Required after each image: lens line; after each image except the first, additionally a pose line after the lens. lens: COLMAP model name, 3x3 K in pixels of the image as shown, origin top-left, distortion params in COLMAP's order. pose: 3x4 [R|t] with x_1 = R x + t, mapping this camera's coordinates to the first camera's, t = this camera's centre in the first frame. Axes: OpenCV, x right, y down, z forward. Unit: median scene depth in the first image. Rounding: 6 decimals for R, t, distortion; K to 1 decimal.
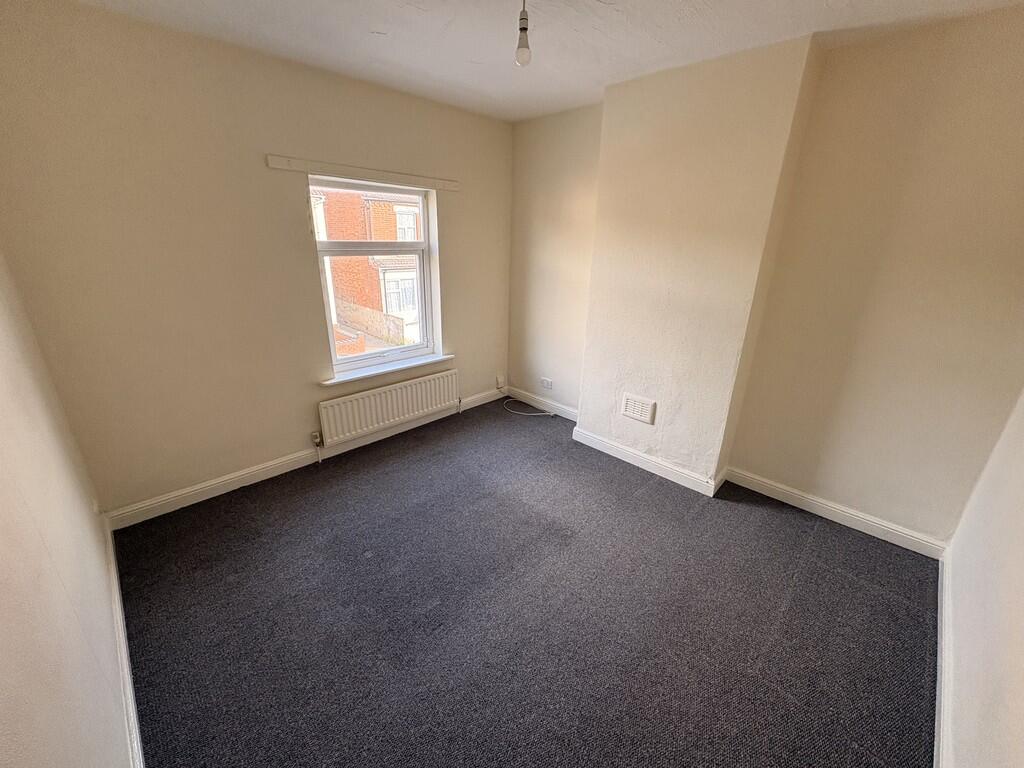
lens RADIAL K [[409.7, 0, 511.8], [0, 409.7, 384.6], [0, 0, 1]] dist [-0.000633, 0.000012]
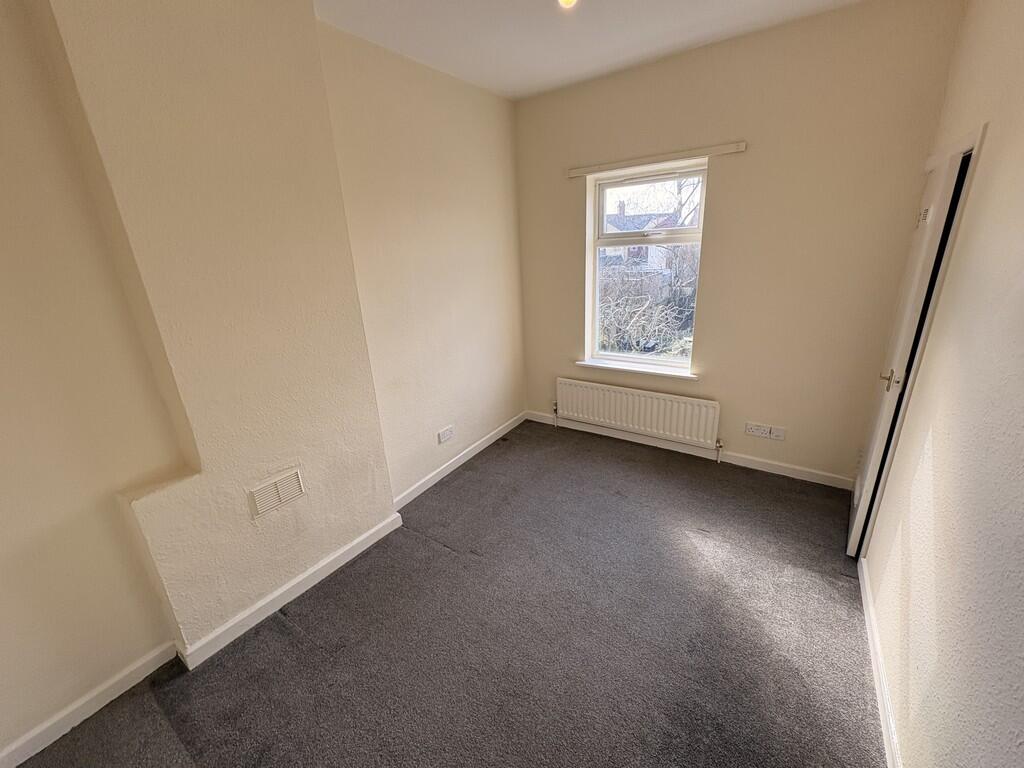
lens RADIAL K [[409.7, 0, 513.5], [0, 409.7, 383.3], [0, 0, 1]] dist [-0.000633, 0.000012]
pose [[0.188206, 0.303428, -0.934082, 0.563574], [-0.272081, 0.929962, 0.247269, -0.181033], [0.943690, 0.207609, 0.257581, 0.549372]]
